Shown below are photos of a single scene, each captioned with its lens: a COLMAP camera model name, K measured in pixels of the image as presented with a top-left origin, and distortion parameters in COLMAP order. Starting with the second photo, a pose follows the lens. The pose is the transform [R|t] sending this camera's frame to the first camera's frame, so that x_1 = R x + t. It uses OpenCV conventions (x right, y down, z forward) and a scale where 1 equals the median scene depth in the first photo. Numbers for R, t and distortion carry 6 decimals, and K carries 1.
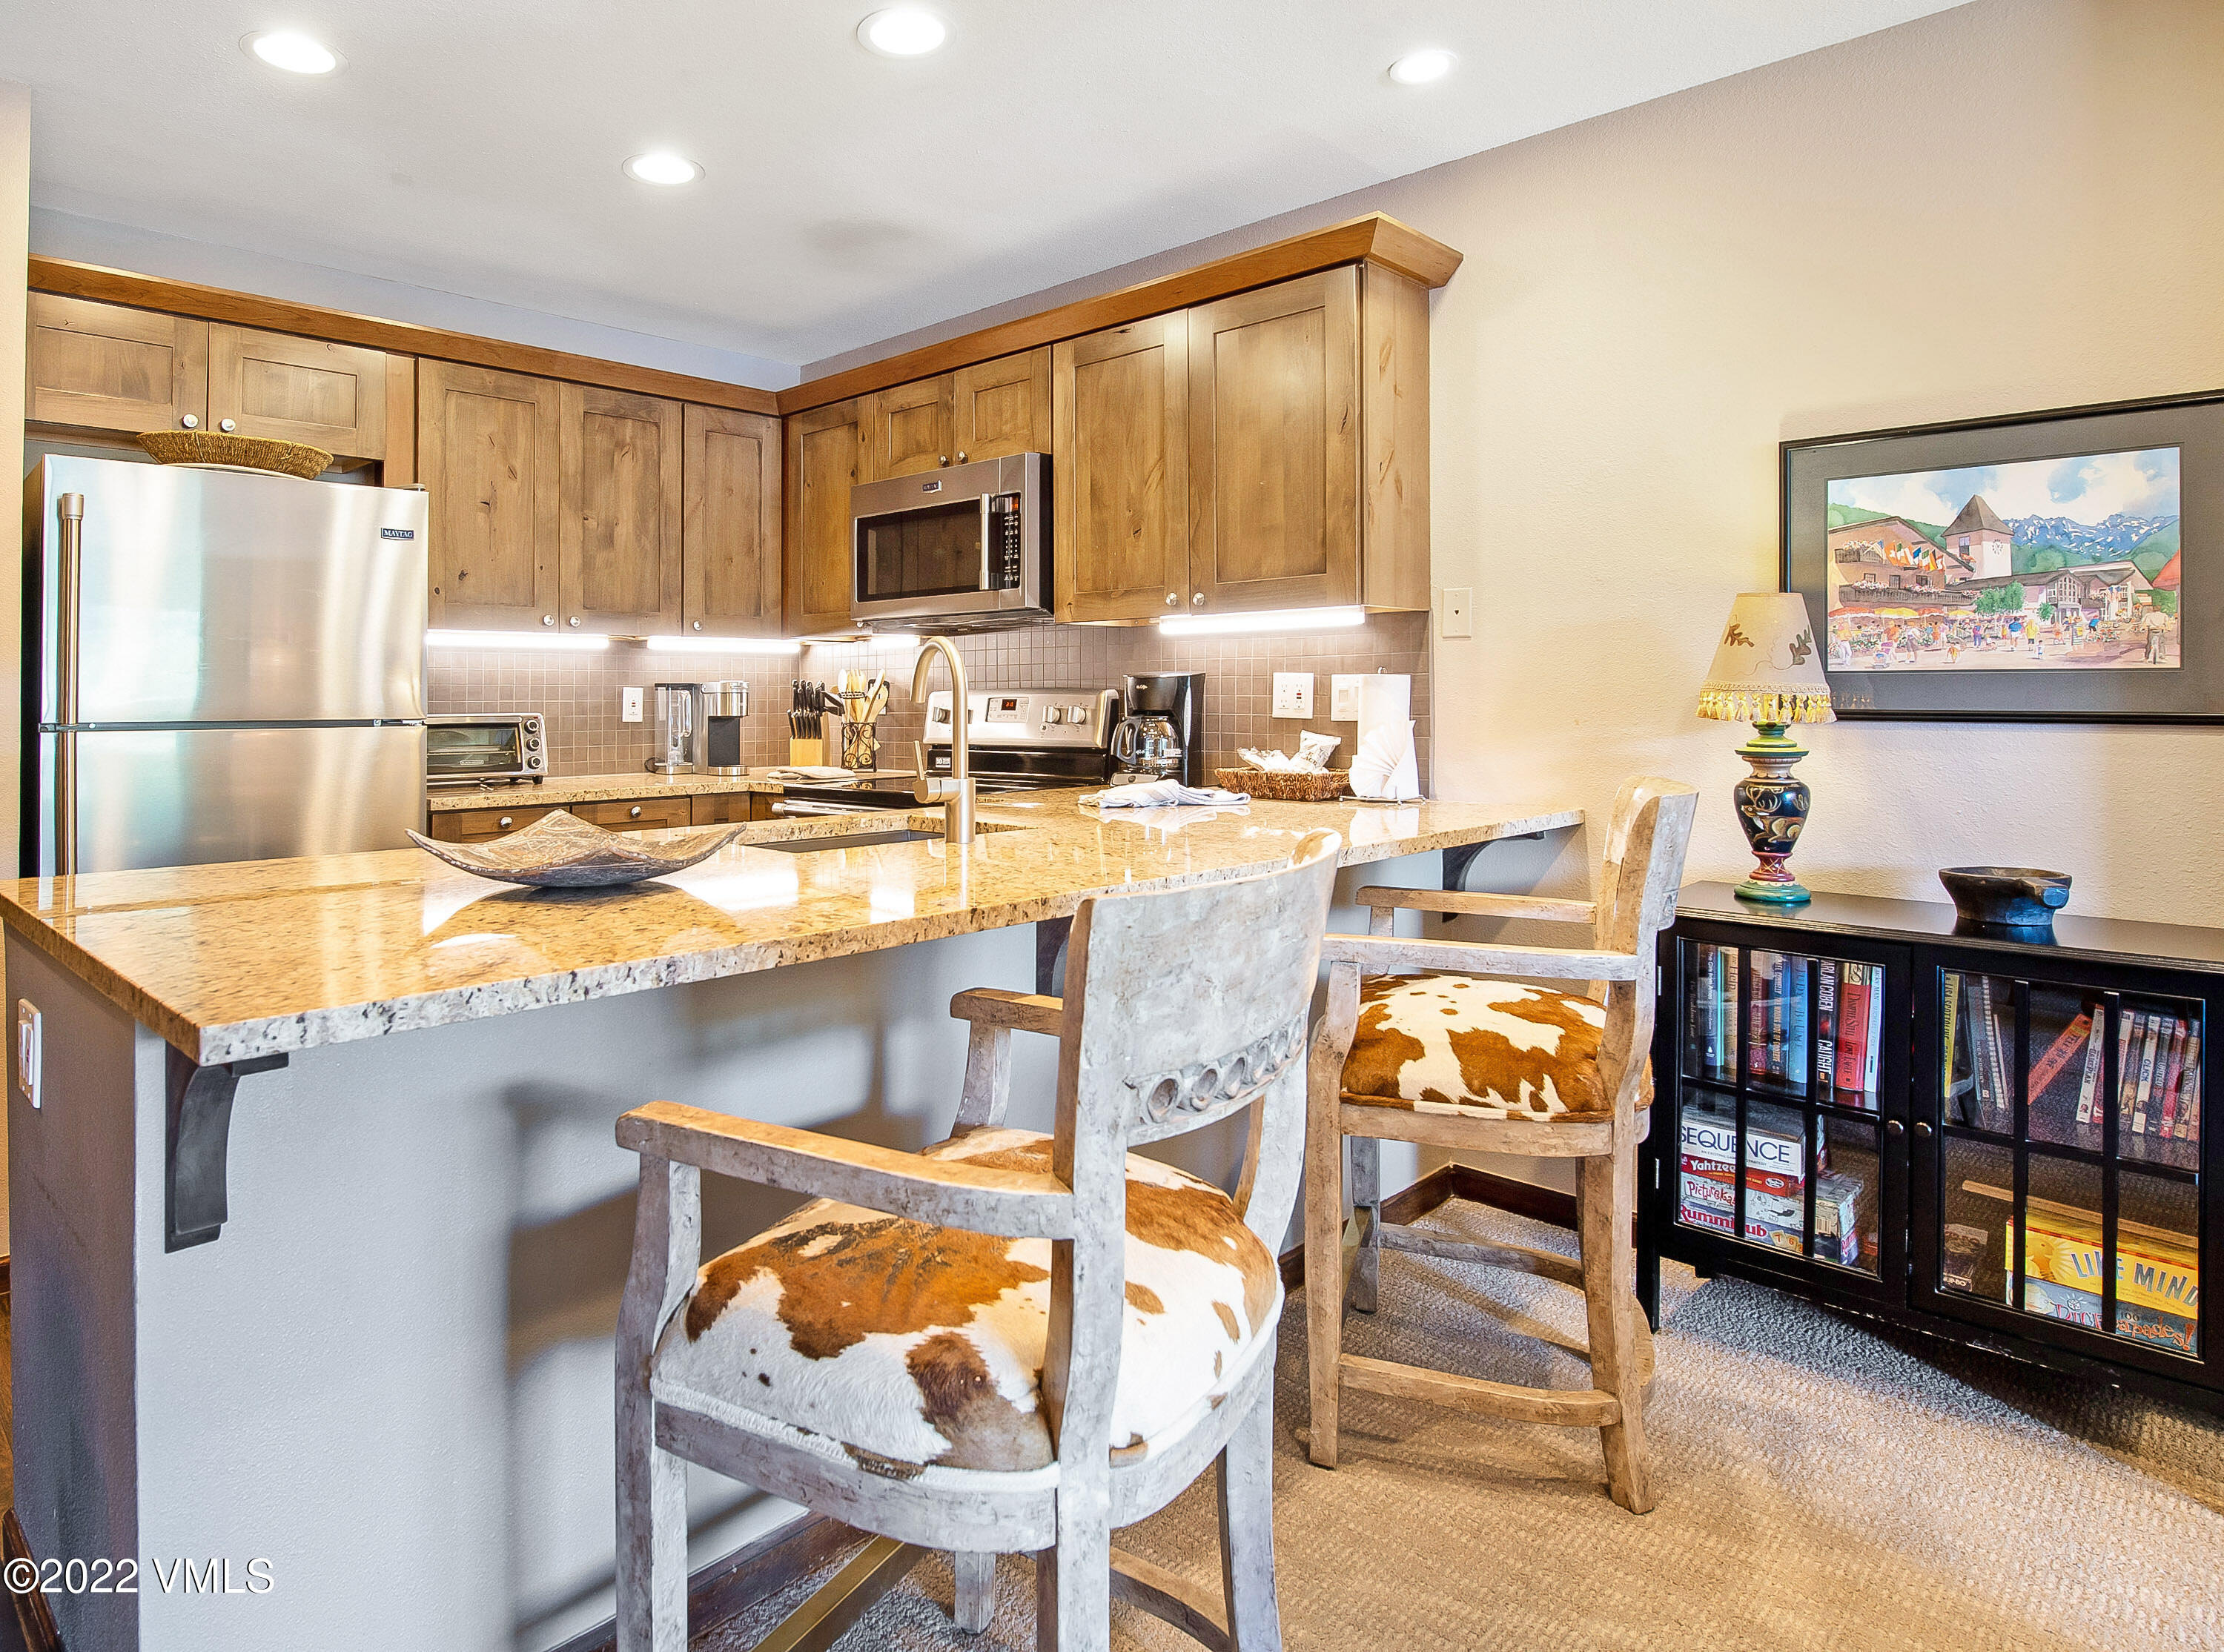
lens RADIAL K [[1274.6, 0, 1011.9], [0, 1274.6, 696.2], [0, 0, 1]] dist [-0.023358, -0.003241]
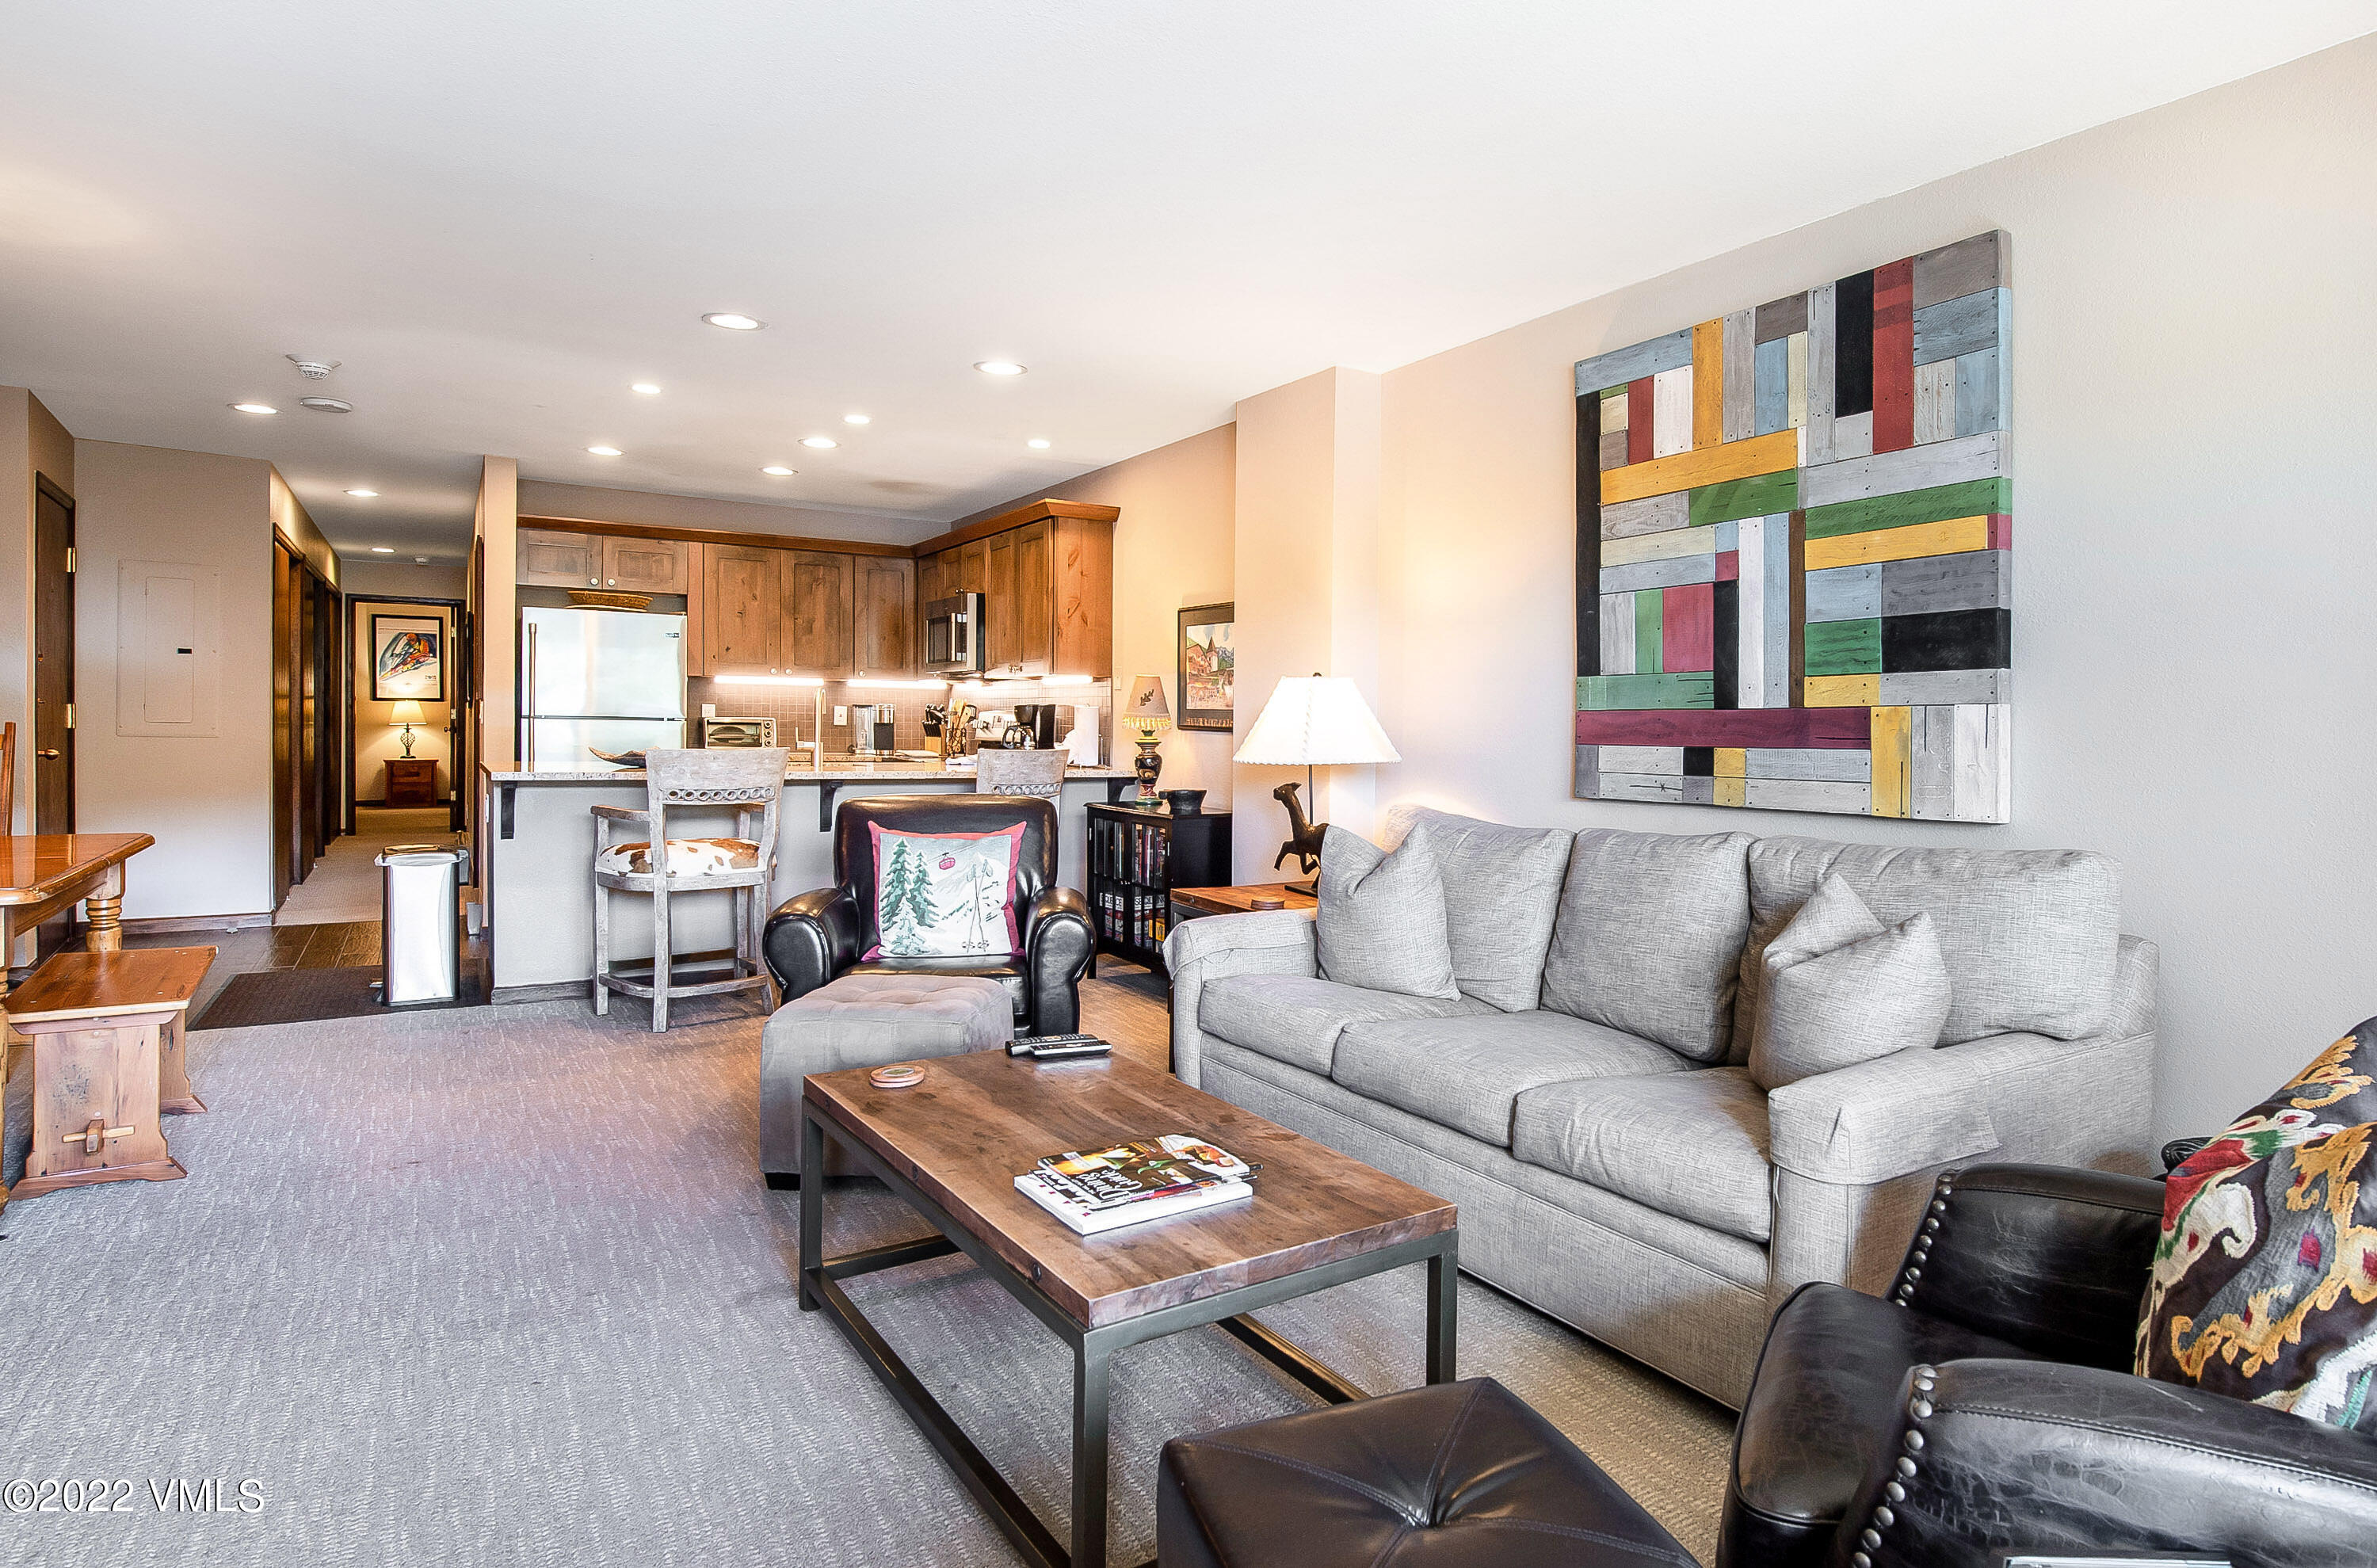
lens RADIAL K [[1357.2, 0, 1344.3], [0, 1357.2, 760.5], [0, 0, 1]] dist [-0.000973, 0.000822]
pose [[0.981336, 0.027829, -0.190275, 0.915666], [-0.022630, 0.999310, 0.029441, -0.003188], [0.190963, -0.024586, 0.981289, -0.910087]]
